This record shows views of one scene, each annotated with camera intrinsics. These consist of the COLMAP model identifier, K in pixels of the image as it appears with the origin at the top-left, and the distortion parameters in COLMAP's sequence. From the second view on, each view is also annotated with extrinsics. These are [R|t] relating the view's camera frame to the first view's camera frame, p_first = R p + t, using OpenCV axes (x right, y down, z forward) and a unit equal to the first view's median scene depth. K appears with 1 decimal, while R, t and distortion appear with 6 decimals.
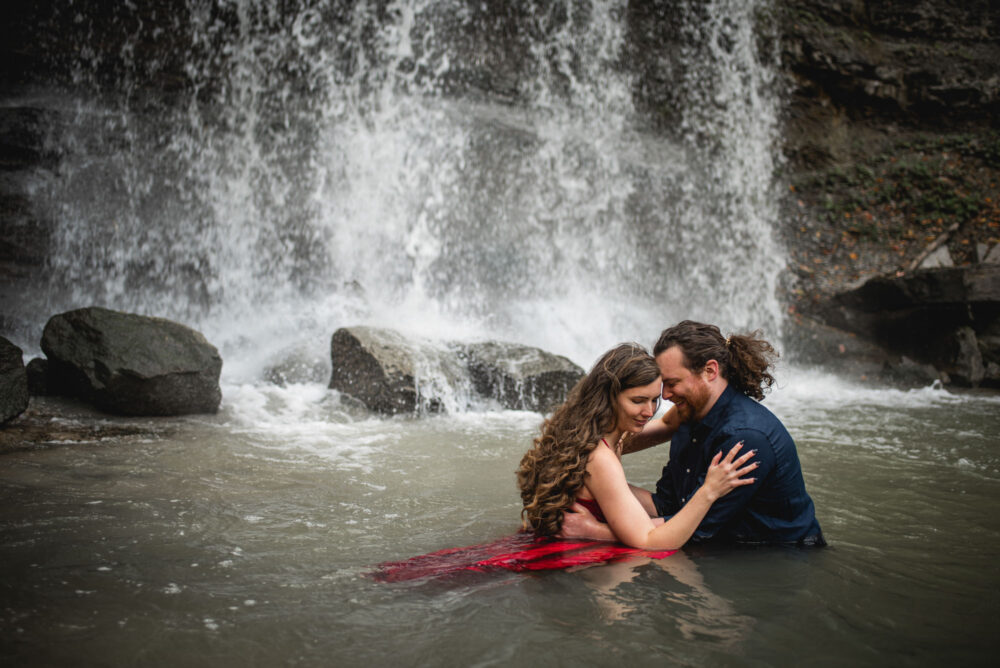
lens RADIAL K [[972.3, 0, 492.4], [0, 972.3, 336.0], [0, 0, 1]] dist [-0.070793, 0.000000]
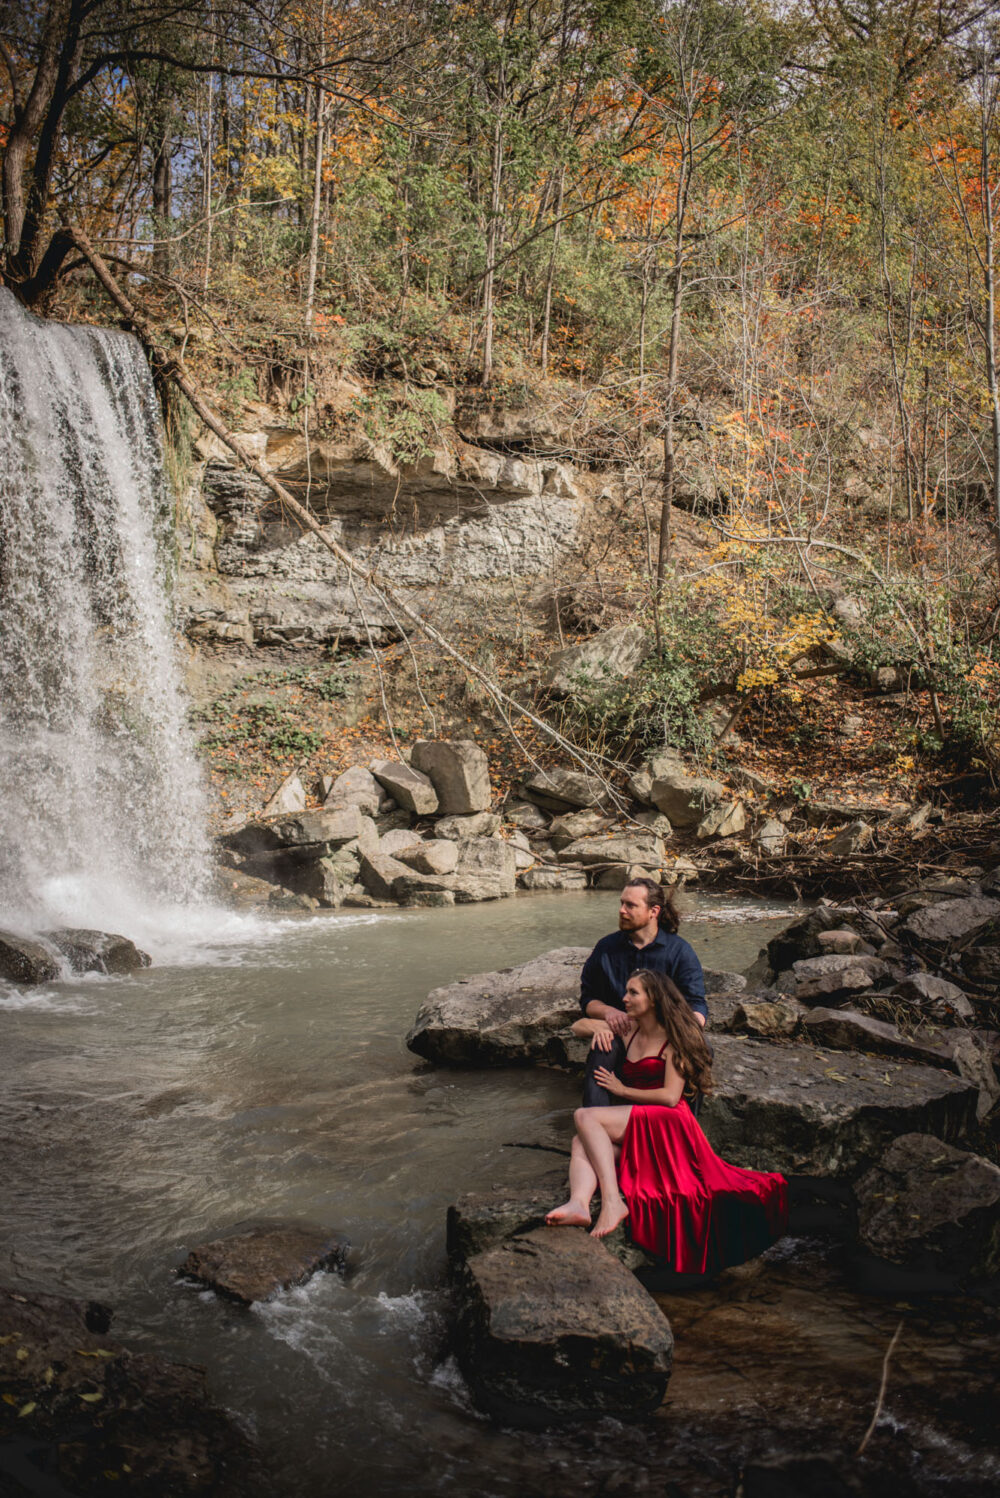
lens RADIAL K [[1456.5, 0, 492.0], [0, 1456.5, 737.0], [0, 0, 1]] dist [-0.070793, 0.000000]
pose [[0.820014, -0.051607, 0.570013, -0.319979], [0.075784, 0.996948, -0.018762, -0.088486], [-0.567305, 0.058583, 0.821422, -0.558581]]
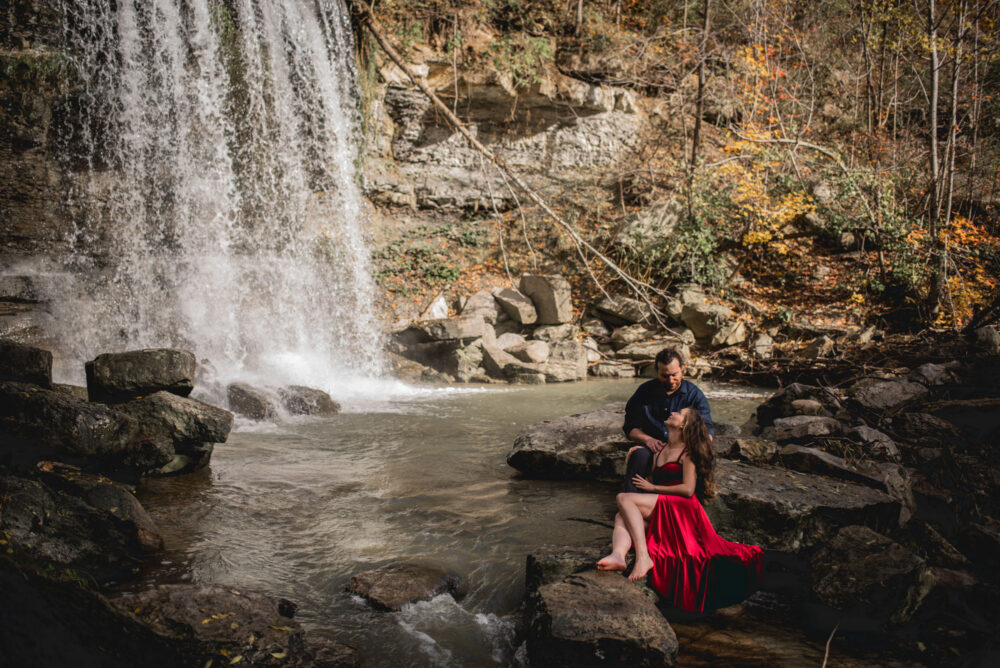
lens RADIAL K [[972.3, 0, 493.6], [0, 972.3, 330.0], [0, 0, 1]] dist [-0.070793, 0.000000]
pose [[0.866373, -0.051427, 0.496742, -0.310955], [0.046388, 0.998670, 0.022485, -0.067394], [-0.497238, 0.003562, 0.867607, -0.549753]]
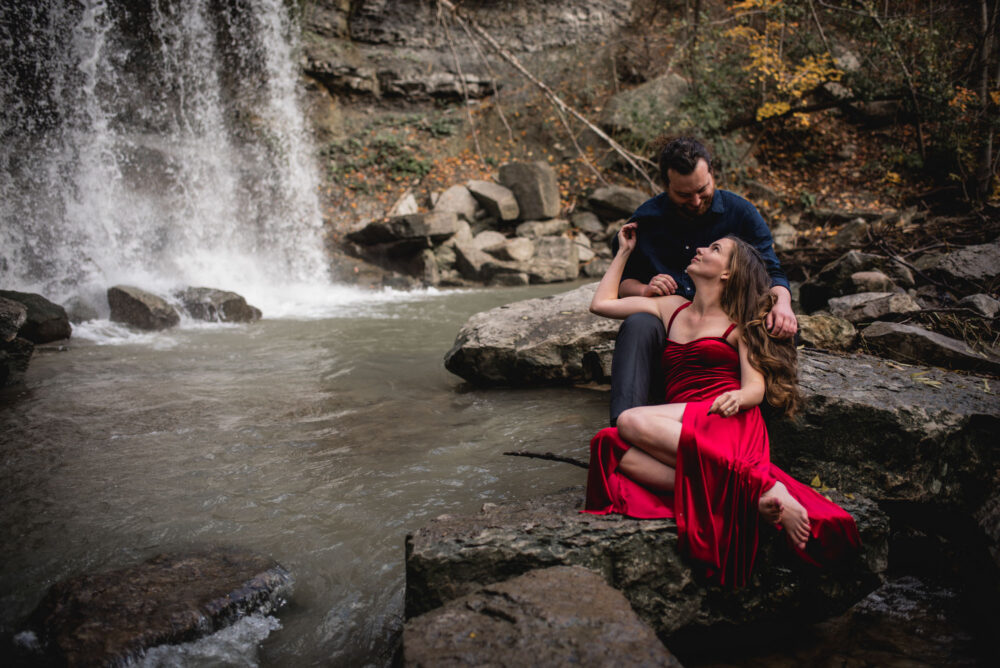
lens RADIAL K [[972.3, 0, 496.3], [0, 972.3, 304.8], [0, 0, 1]] dist [-0.070793, 0.000000]
pose [[0.863167, -0.104088, 0.494074, -0.177131], [0.078271, 0.994276, 0.072725, -0.021383], [-0.498816, -0.024102, 0.866373, -0.378821]]
